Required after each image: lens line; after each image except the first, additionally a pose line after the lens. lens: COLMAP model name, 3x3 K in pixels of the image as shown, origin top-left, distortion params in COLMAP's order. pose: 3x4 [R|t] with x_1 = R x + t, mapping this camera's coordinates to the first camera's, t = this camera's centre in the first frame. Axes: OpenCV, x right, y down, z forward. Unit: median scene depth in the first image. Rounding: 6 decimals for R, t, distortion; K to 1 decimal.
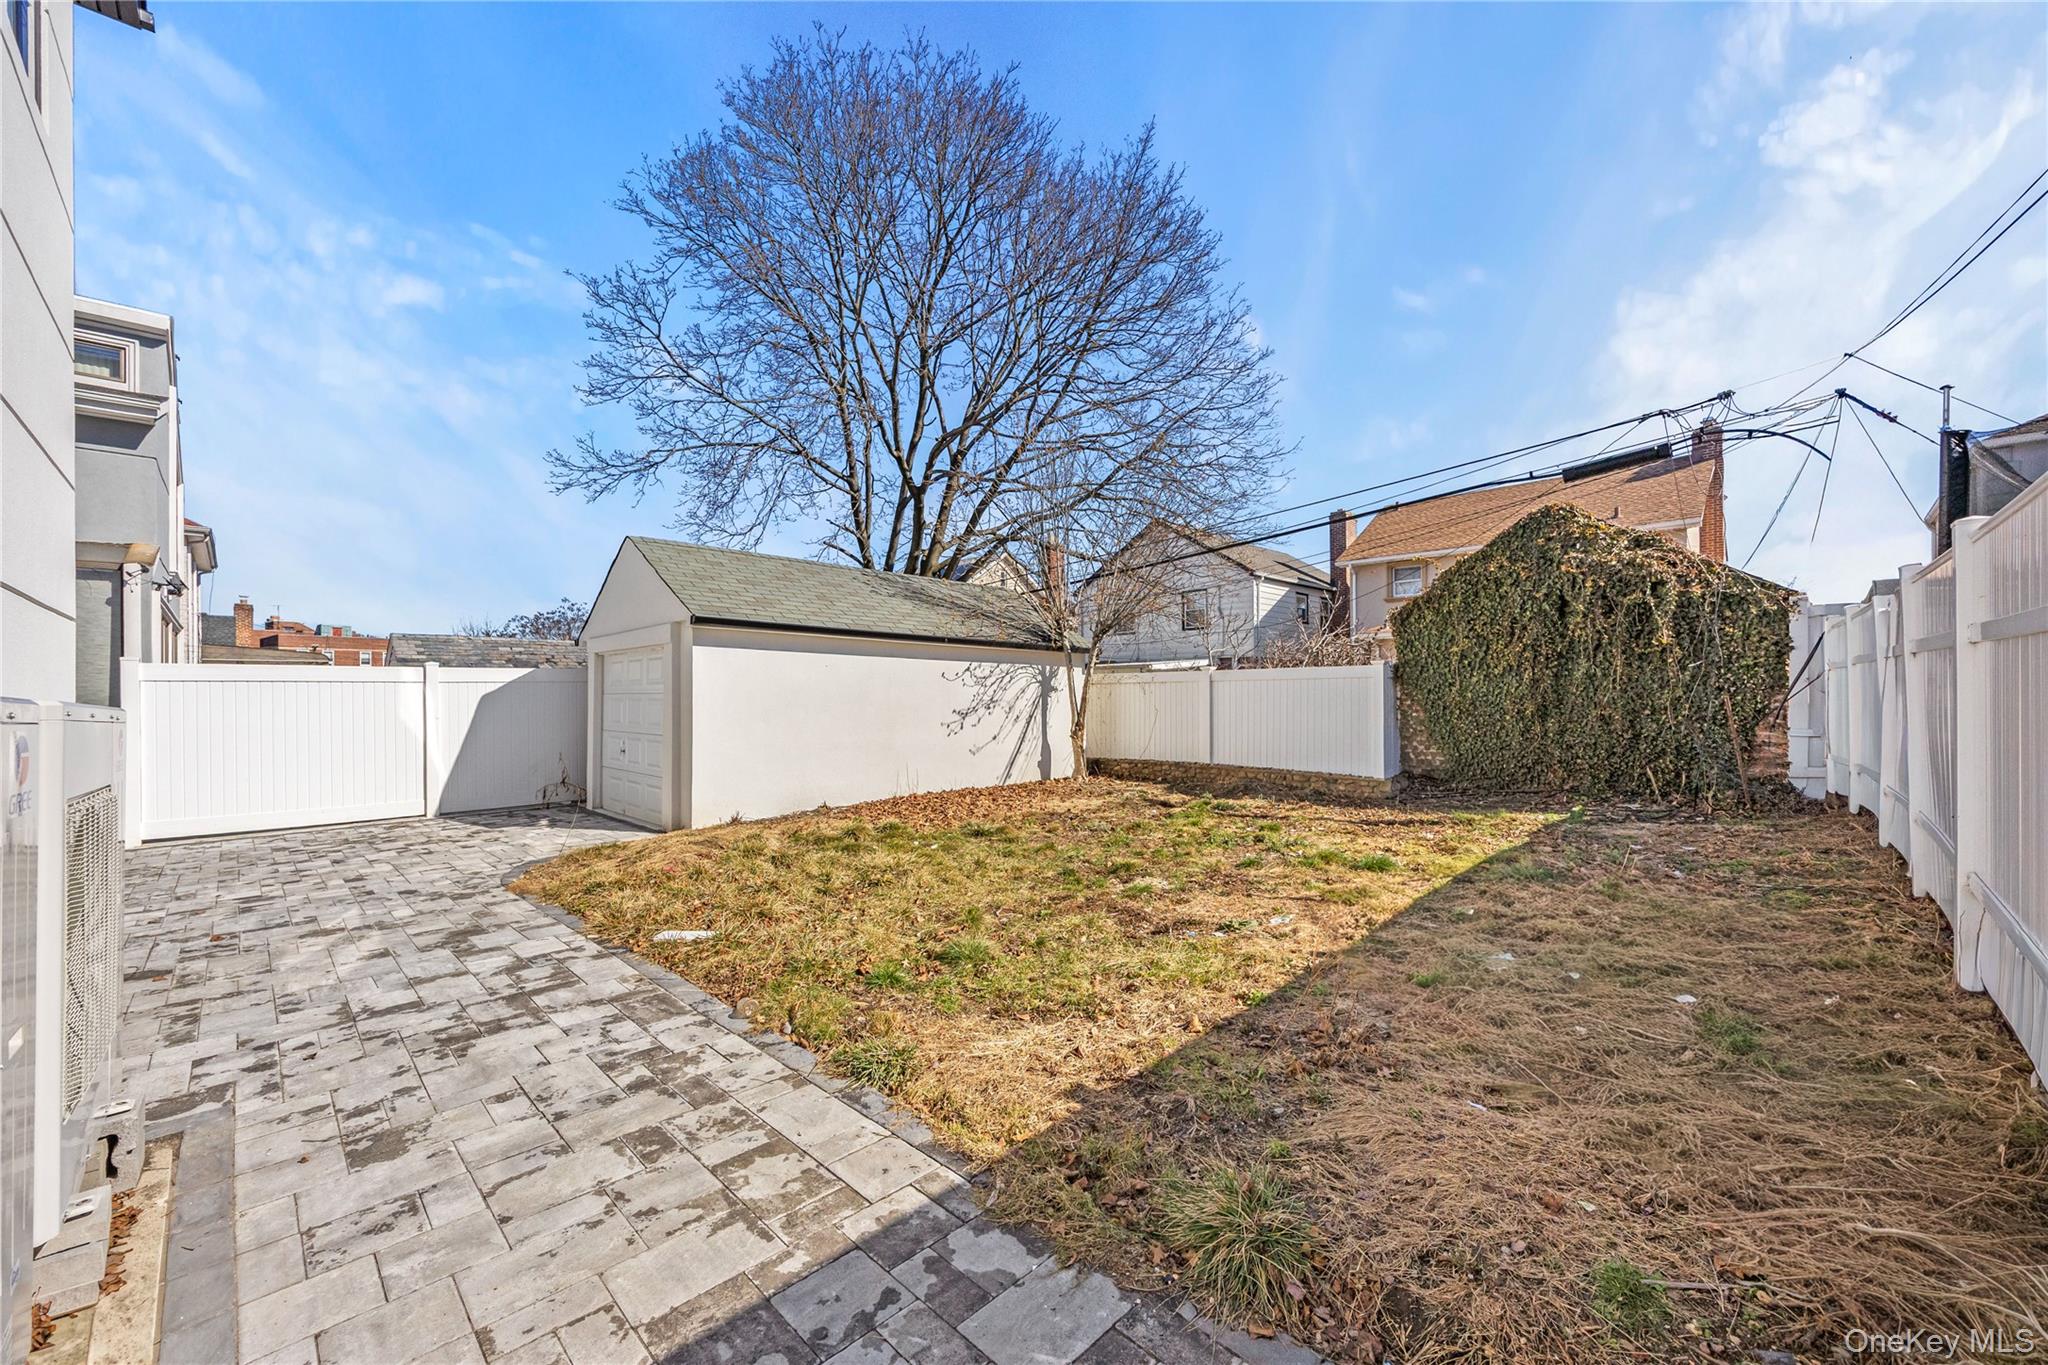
lens RADIAL K [[795.3, 0, 1022.2], [0, 795.3, 707.0], [0, 0, 1]] dist [0.000529, 0.000202]
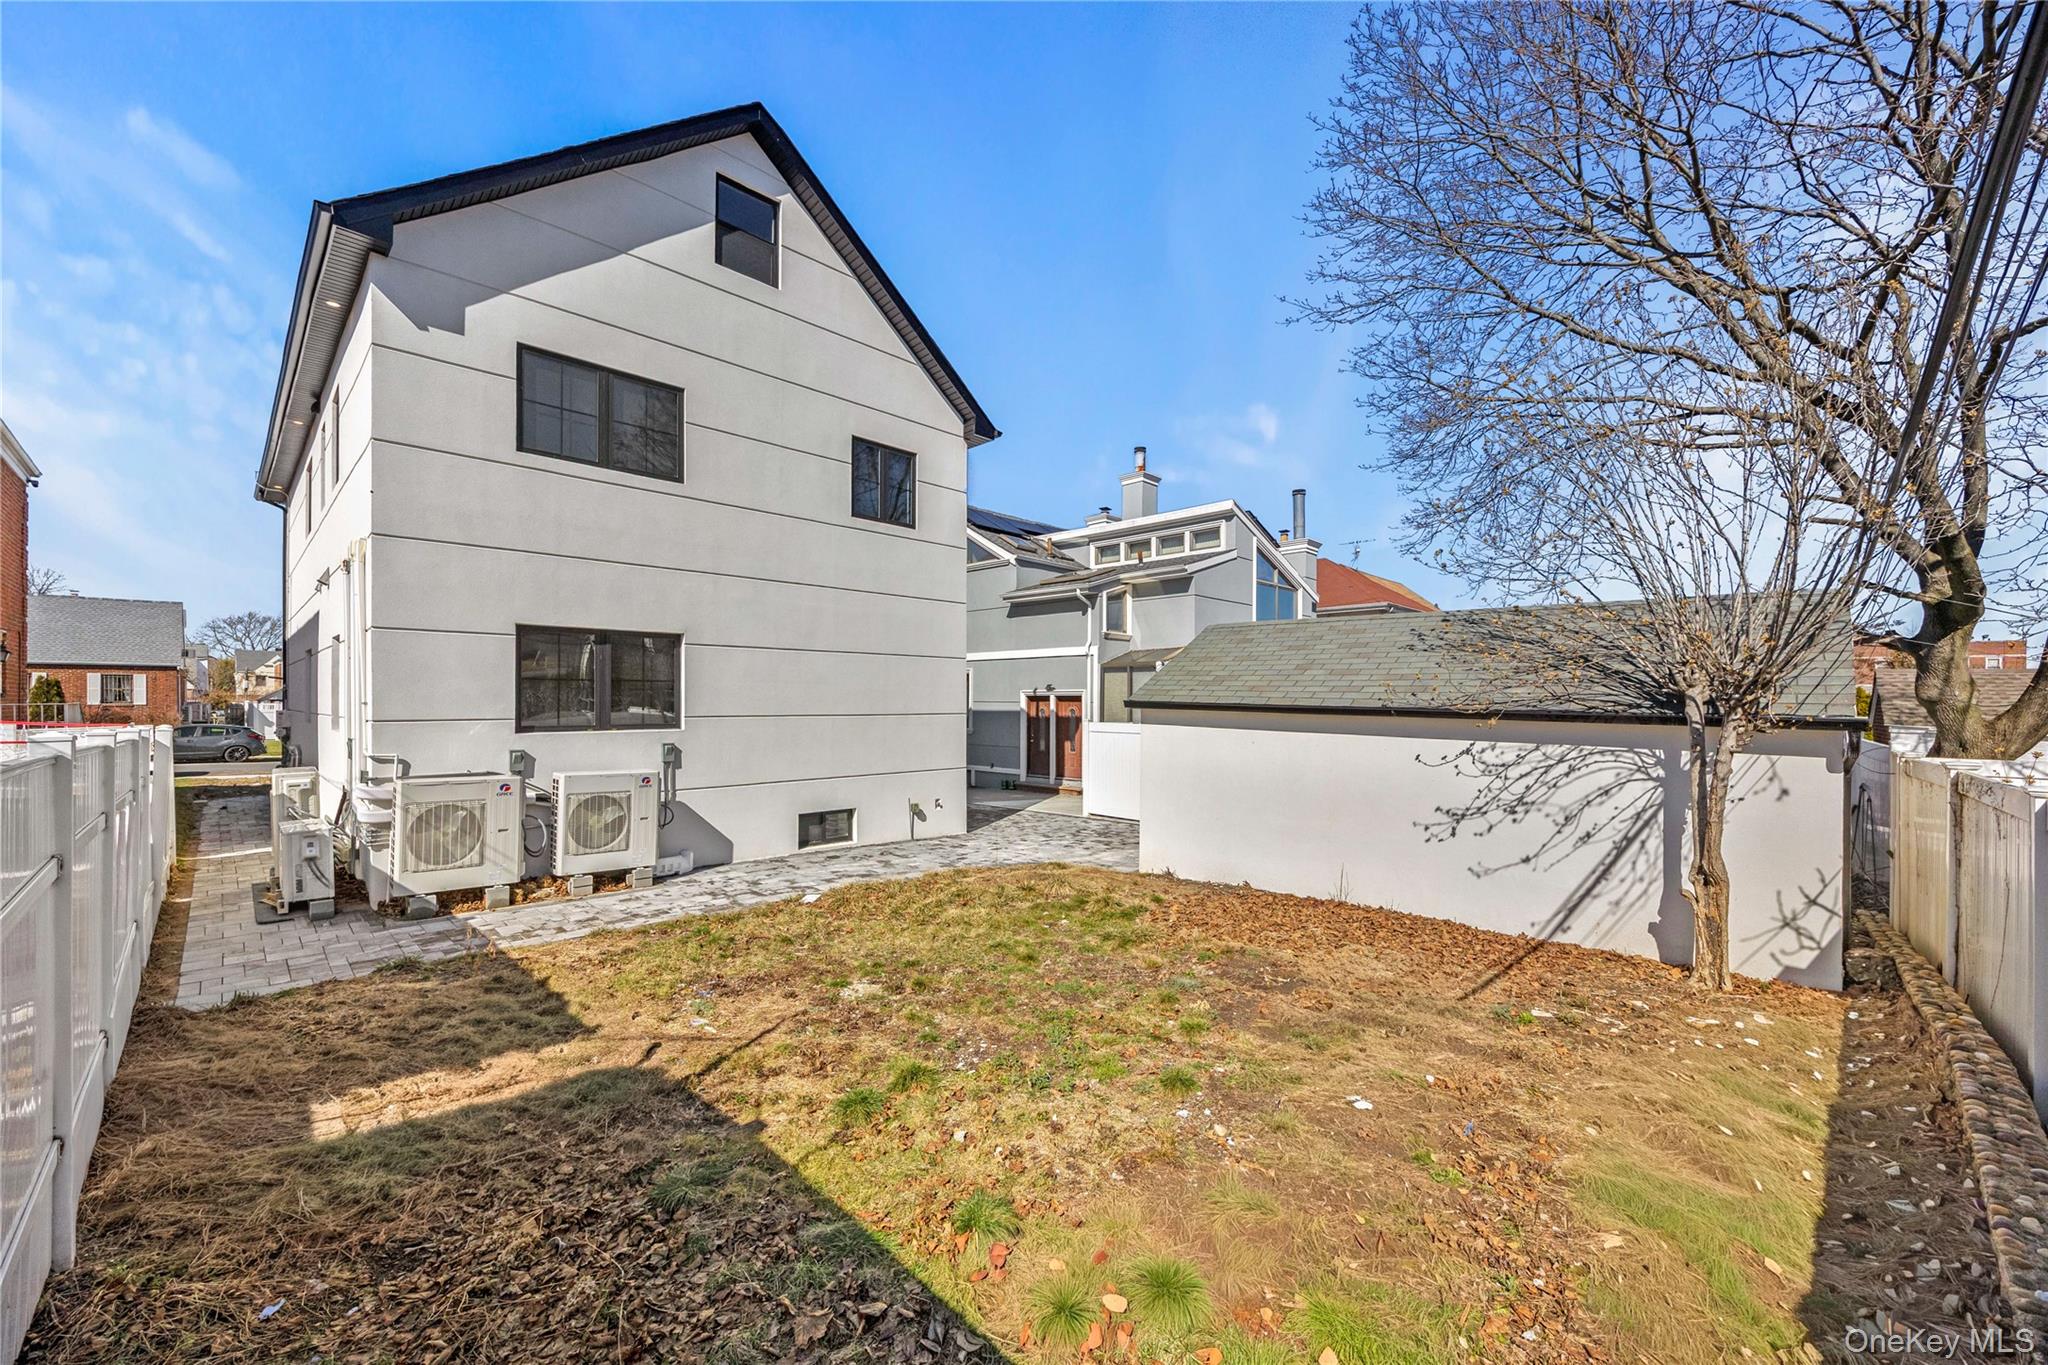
lens RADIAL K [[795.3, 0, 1022.2], [0, 795.3, 707.0], [0, 0, 1]] dist [0.000529, 0.000202]
pose [[0.011141, 0.017784, -0.999780, 1.767330], [-0.018482, 0.999675, 0.017576, -0.260432], [0.999767, 0.018282, 0.011466, 1.731614]]
